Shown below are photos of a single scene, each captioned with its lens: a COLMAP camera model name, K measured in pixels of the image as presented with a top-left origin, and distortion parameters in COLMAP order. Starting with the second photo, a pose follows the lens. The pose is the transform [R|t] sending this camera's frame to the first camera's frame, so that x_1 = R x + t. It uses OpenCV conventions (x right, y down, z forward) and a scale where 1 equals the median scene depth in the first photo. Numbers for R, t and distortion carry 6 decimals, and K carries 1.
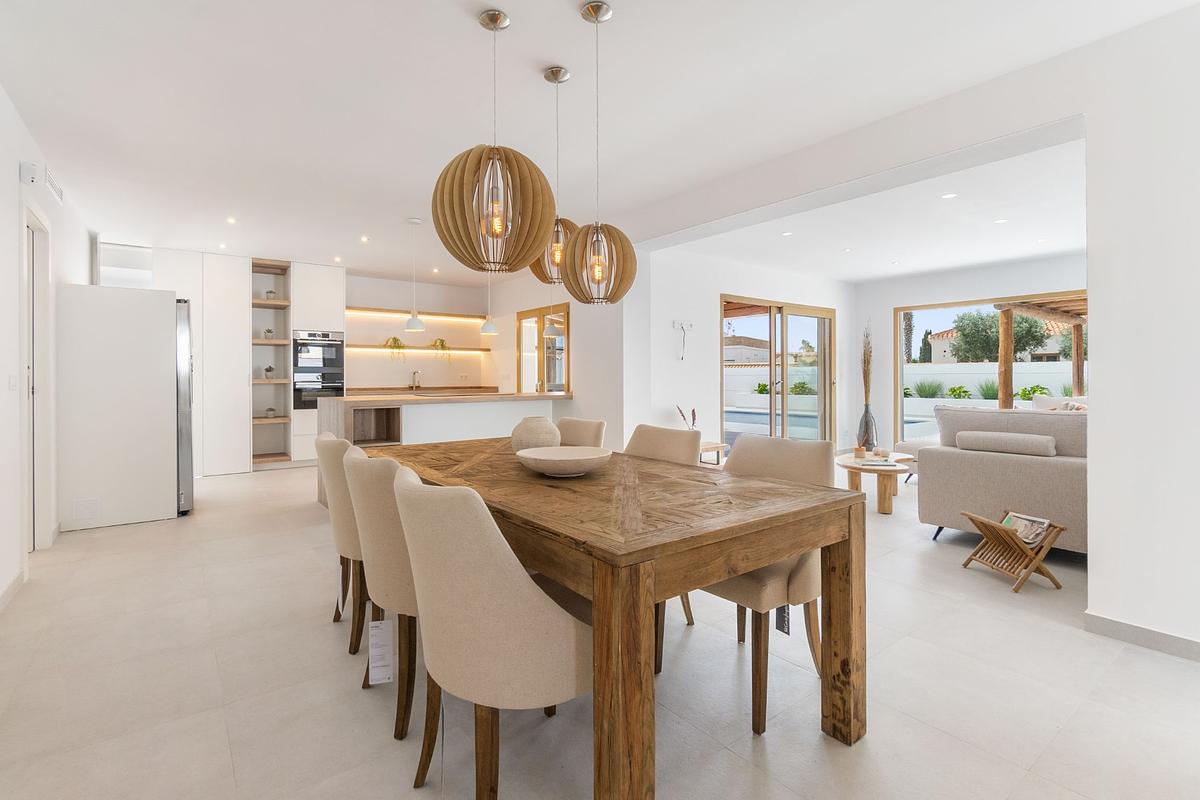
lens RADIAL K [[553.1, 0, 598.0], [0, 553.1, 390.3], [0, 0, 1]] dist [-0.007837, 0.000032]
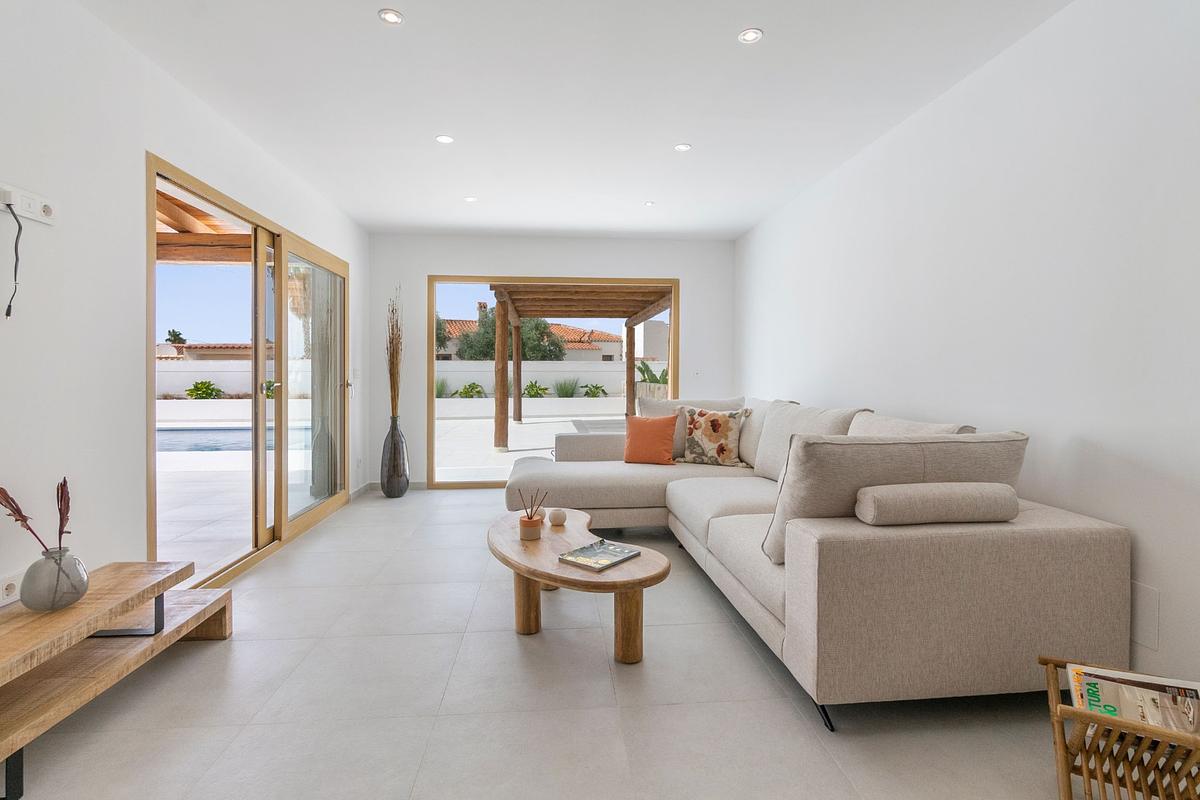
lens RADIAL K [[553.1, 0, 600.5], [0, 553.1, 397.9], [0, 0, 1]] dist [-0.007837, 0.000032]
pose [[0.525406, -0.031628, 0.850264, 0.055153], [0.016421, 0.999500, 0.027032, -0.010589], [-0.850693, -0.000241, 0.525662, 0.442219]]
